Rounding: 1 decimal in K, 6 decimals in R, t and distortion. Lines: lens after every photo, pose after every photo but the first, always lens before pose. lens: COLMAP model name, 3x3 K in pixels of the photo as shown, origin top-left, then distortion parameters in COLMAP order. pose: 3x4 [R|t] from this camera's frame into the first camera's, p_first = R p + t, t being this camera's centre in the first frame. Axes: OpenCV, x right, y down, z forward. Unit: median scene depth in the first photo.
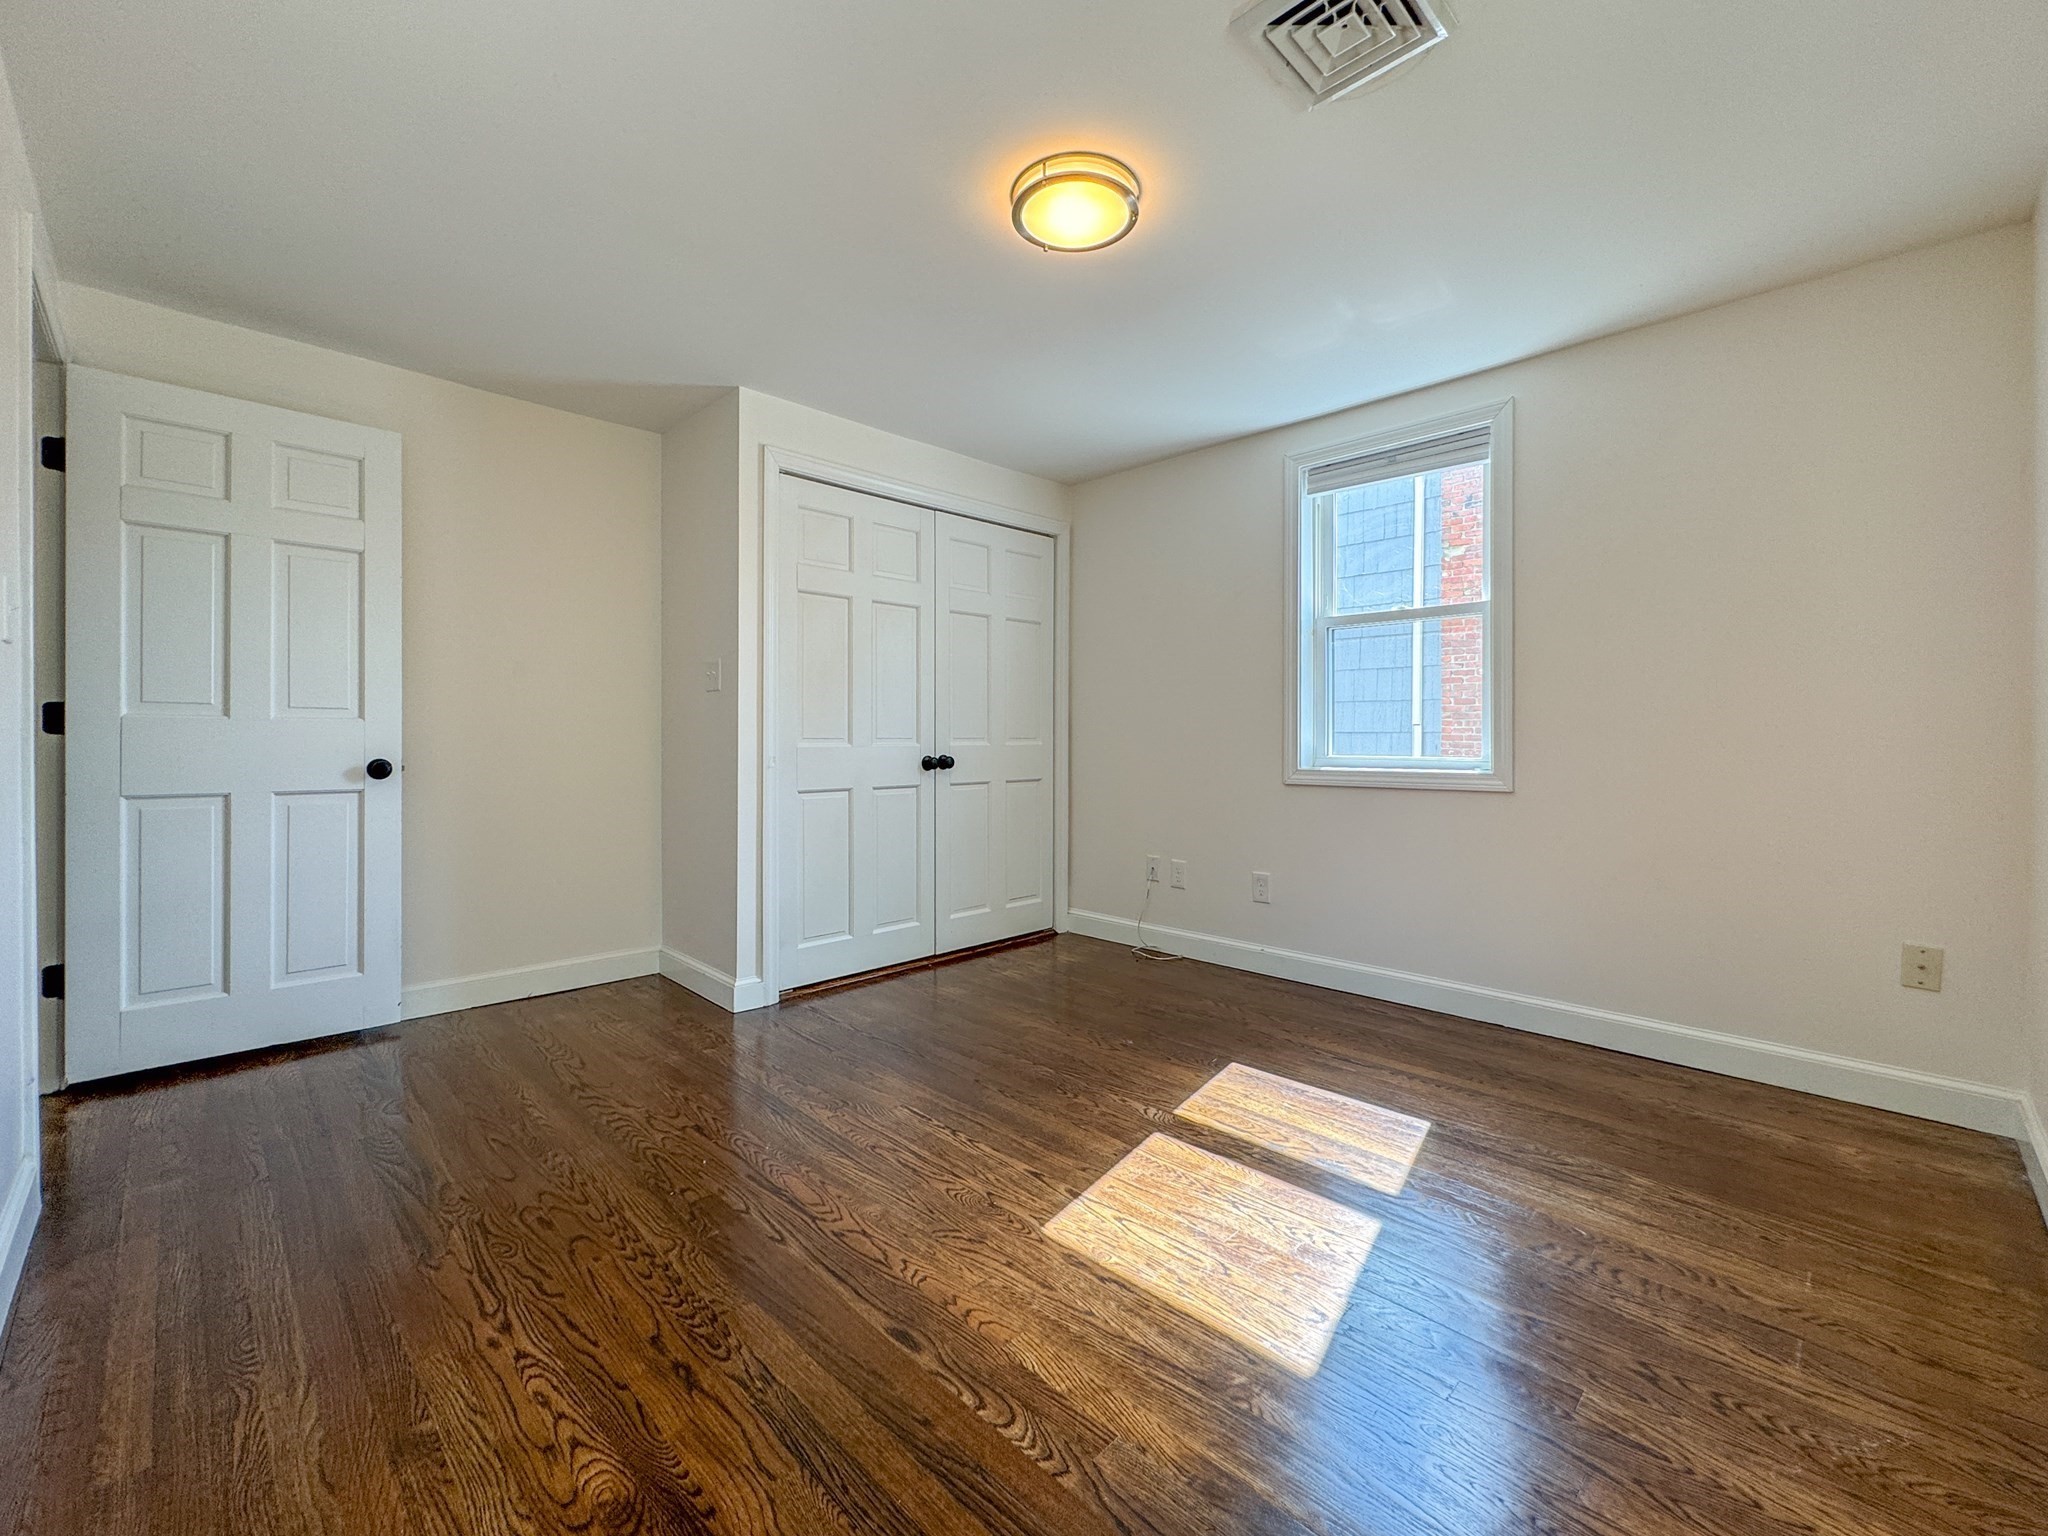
lens RADIAL K [[858.6, 0, 1012.8], [0, 858.6, 761.1], [0, 0, 1]] dist [0.000384, 0.000184]
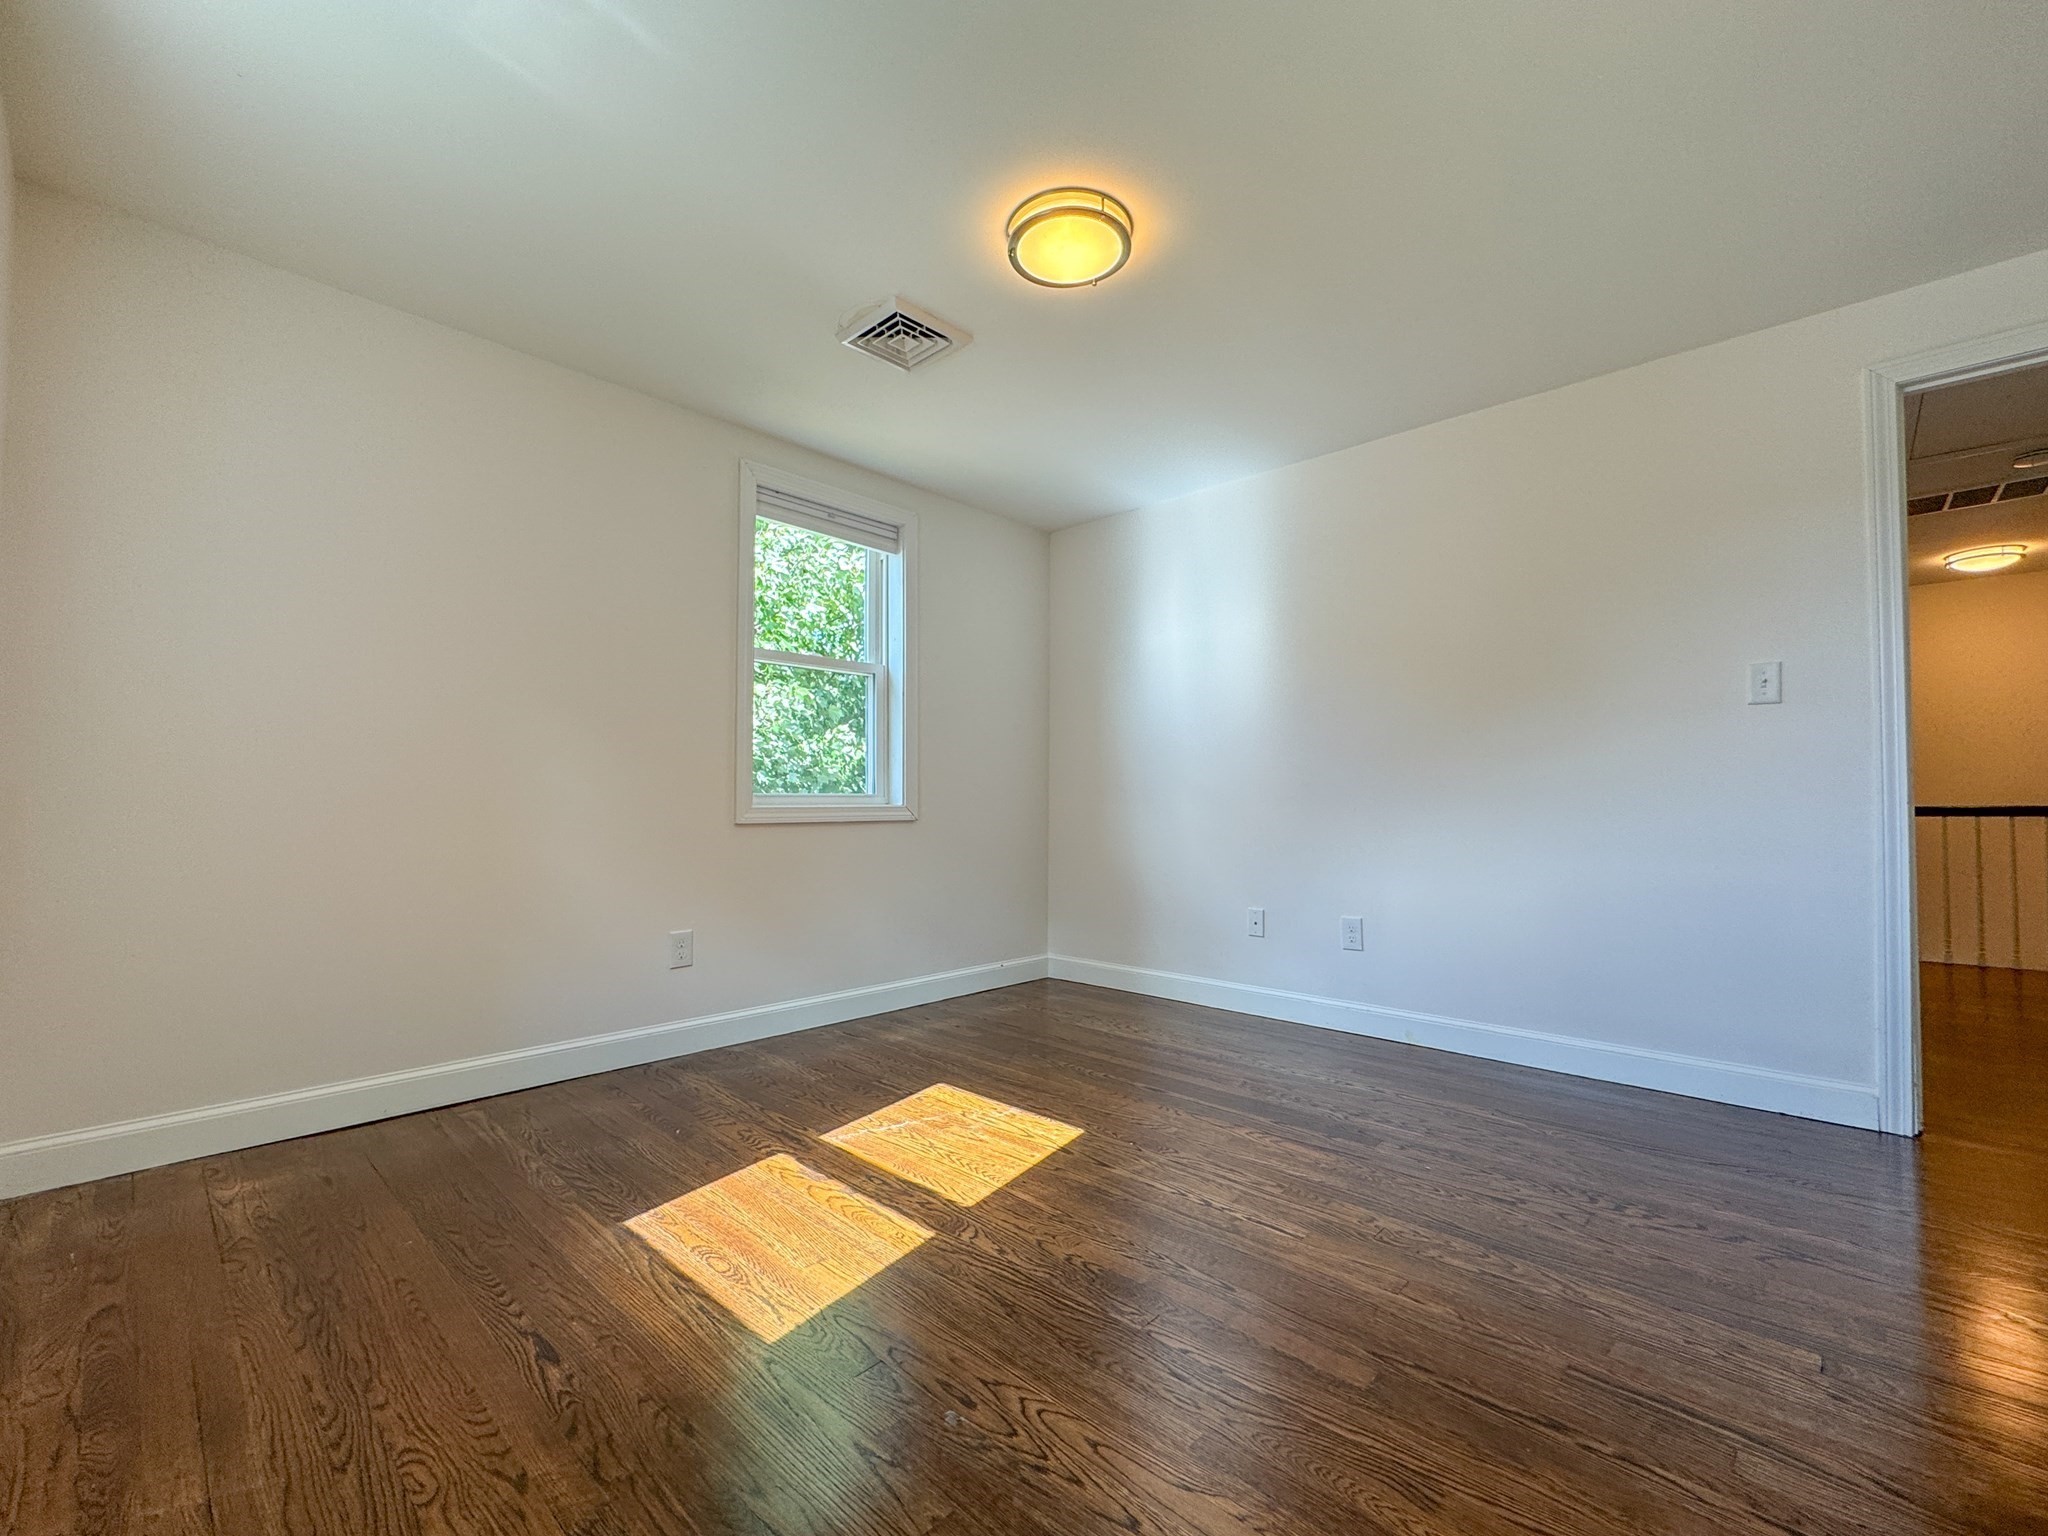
lens RADIAL K [[858.6, 0, 1012.8], [0, 858.6, 761.1], [0, 0, 1]] dist [0.000384, 0.000184]
pose [[-0.999581, -0.006166, -0.028287, 0.164712], [-0.005608, 0.999789, -0.019744, 0.004621], [0.028403, -0.019577, -0.999405, 1.985944]]
